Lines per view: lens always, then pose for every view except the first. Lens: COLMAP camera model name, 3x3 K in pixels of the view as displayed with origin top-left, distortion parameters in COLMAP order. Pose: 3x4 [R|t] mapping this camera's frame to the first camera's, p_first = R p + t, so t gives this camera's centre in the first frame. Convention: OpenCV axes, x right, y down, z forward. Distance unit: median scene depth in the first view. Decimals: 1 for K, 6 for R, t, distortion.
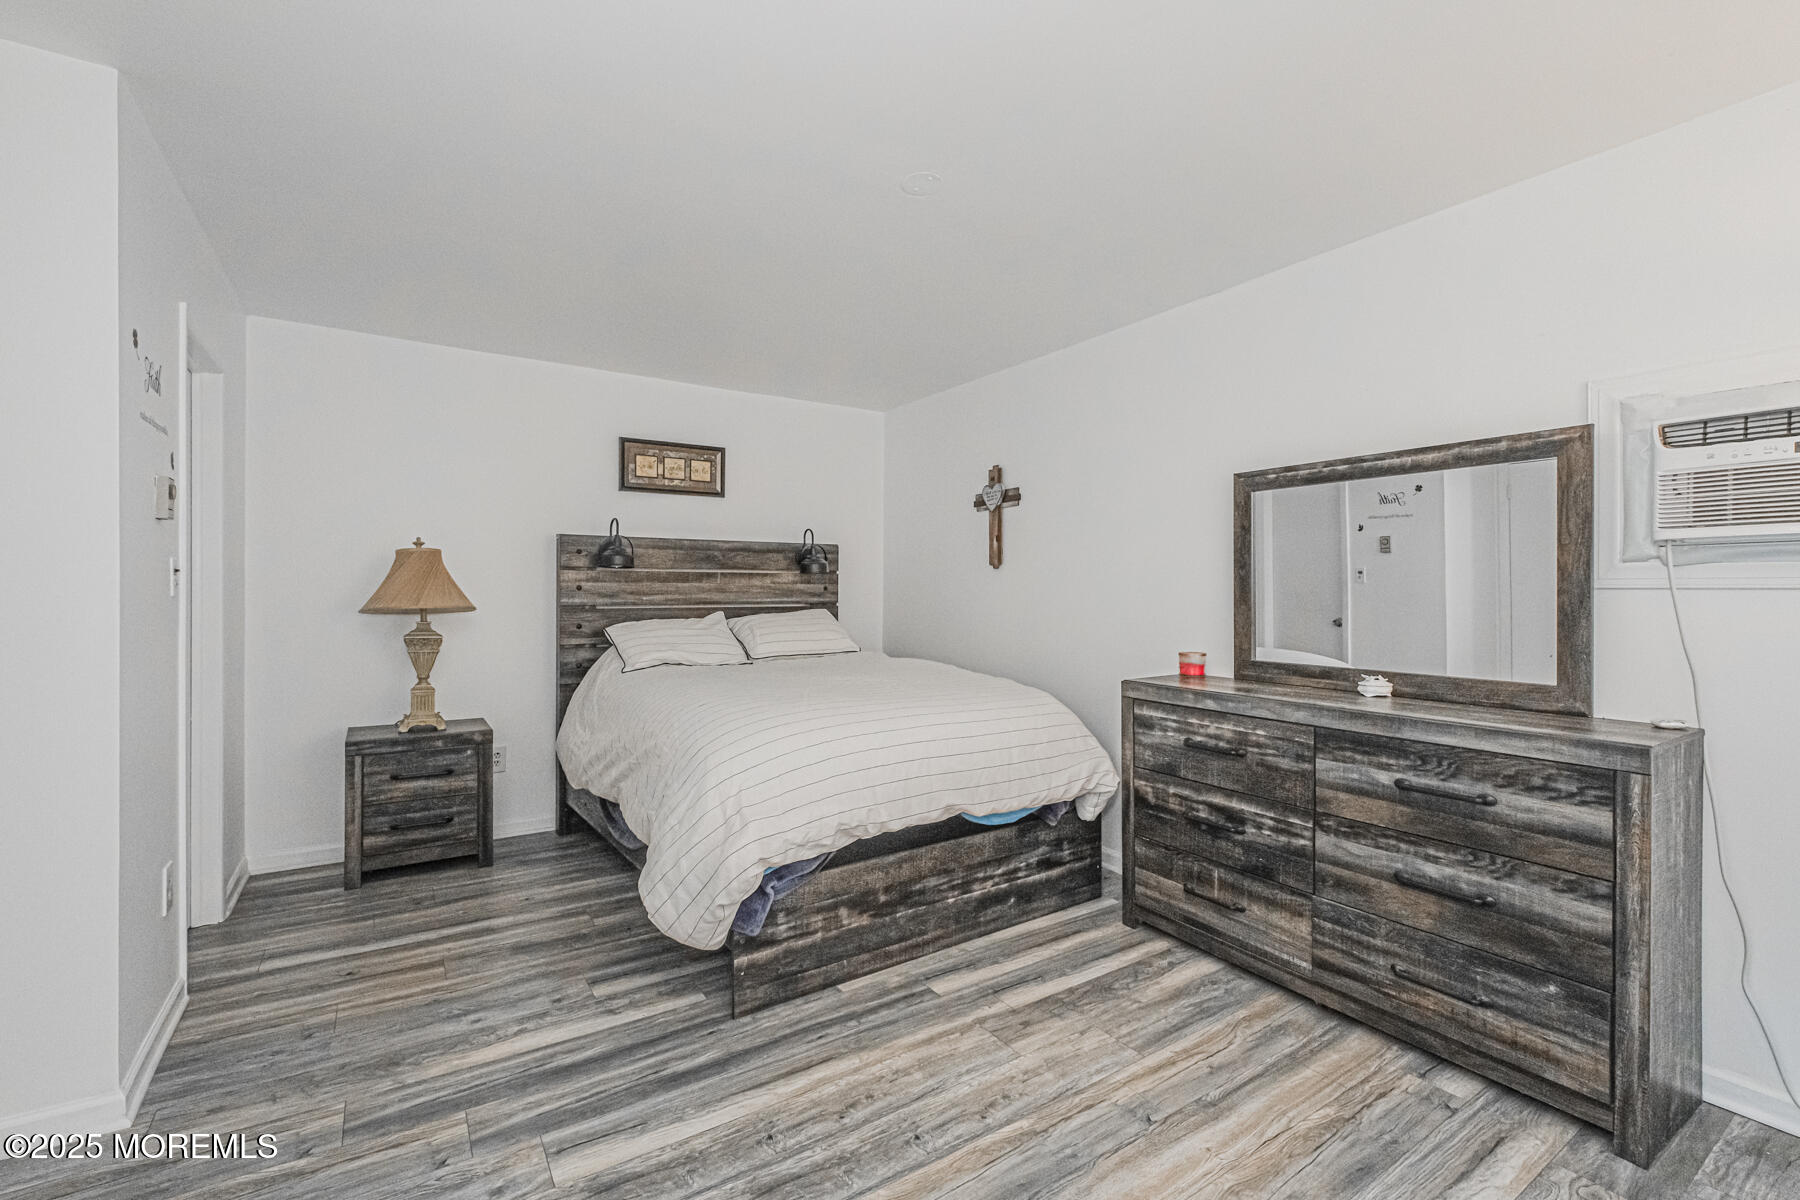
lens RADIAL K [[786.4, 0, 901.7], [0, 786.4, 593.1], [0, 0, 1]] dist [-0.000832, -0.001532]
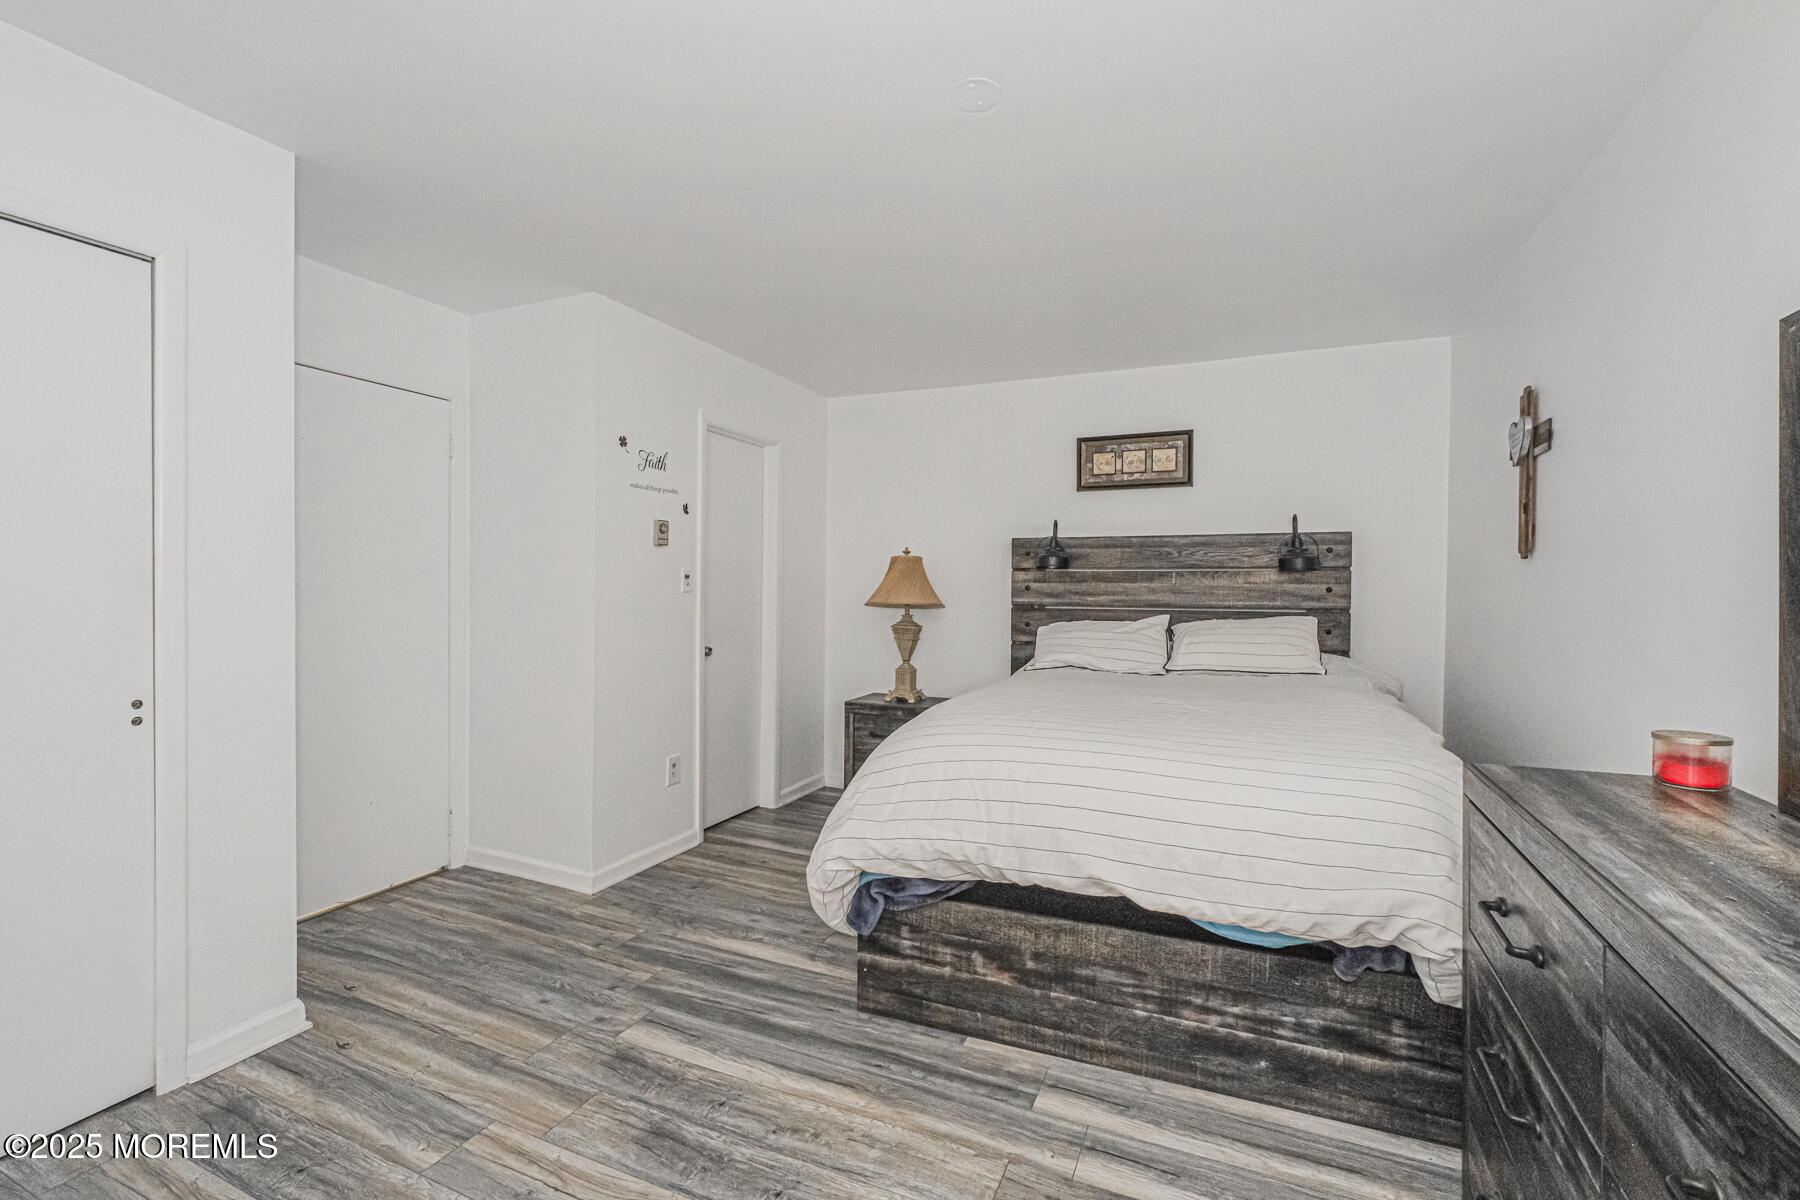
lens RADIAL K [[786.4, 0, 901.7], [0, 786.4, 593.1], [0, 0, 1]] dist [-0.000832, -0.001532]
pose [[0.539442, 0.009214, -0.841972, 0.539561], [-0.008399, 0.999949, 0.005562, -0.005951], [0.841981, 0.004071, 0.539492, 0.394844]]
